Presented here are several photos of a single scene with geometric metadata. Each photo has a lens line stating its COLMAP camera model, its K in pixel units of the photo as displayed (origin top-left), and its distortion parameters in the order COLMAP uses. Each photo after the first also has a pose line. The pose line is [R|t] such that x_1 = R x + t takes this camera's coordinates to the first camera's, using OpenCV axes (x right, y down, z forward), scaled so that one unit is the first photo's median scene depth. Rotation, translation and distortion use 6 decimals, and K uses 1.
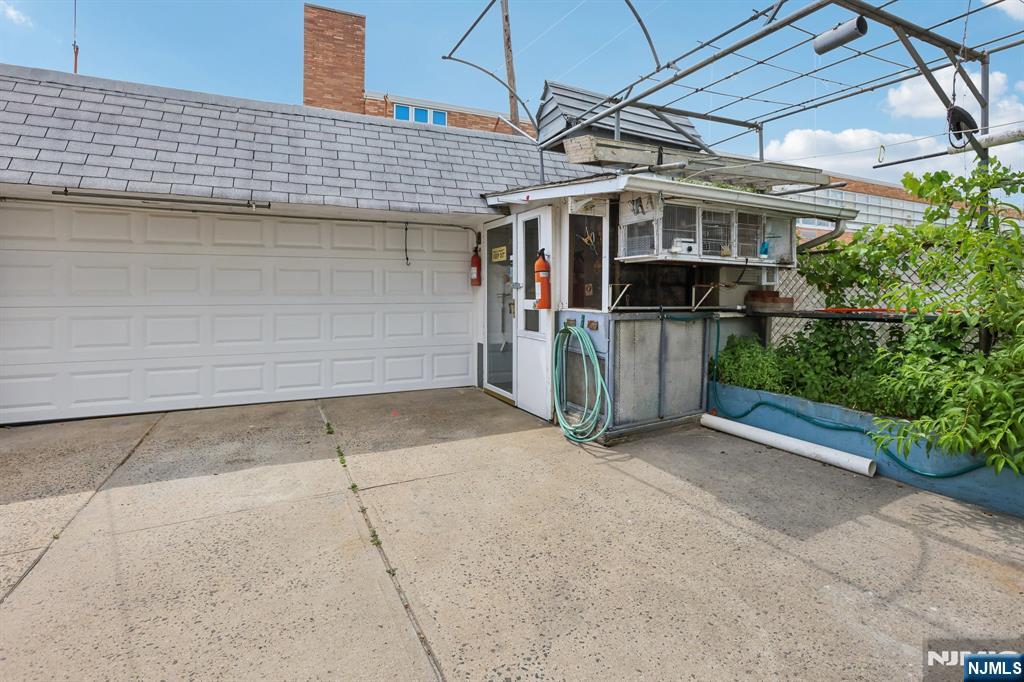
lens RADIAL K [[493.8, 0, 516.2], [0, 493.8, 293.9], [0, 0, 1]] dist [-0.055566, 0.021086]
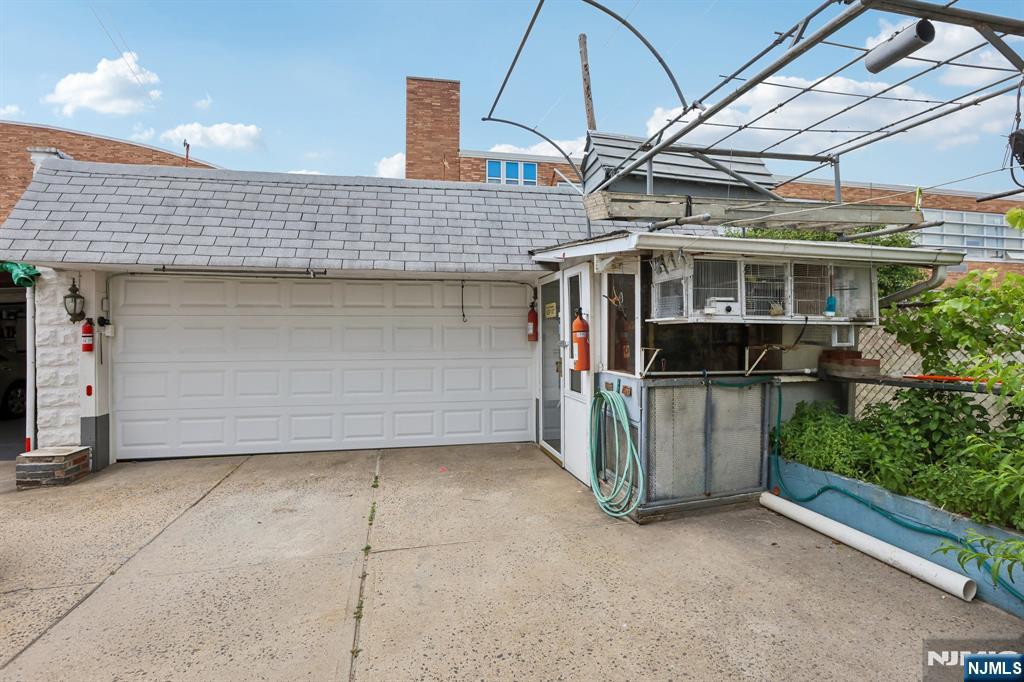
lens RADIAL K [[479.3, 0, 512.9], [0, 479.3, 324.5], [0, 0, 1]] dist [-0.052068, 0.016120]
pose [[0.971725, -0.009581, -0.235920, 0.156995], [0.004718, 0.999765, -0.021169, -0.042009], [0.236067, 0.019457, 0.971542, 0.072380]]
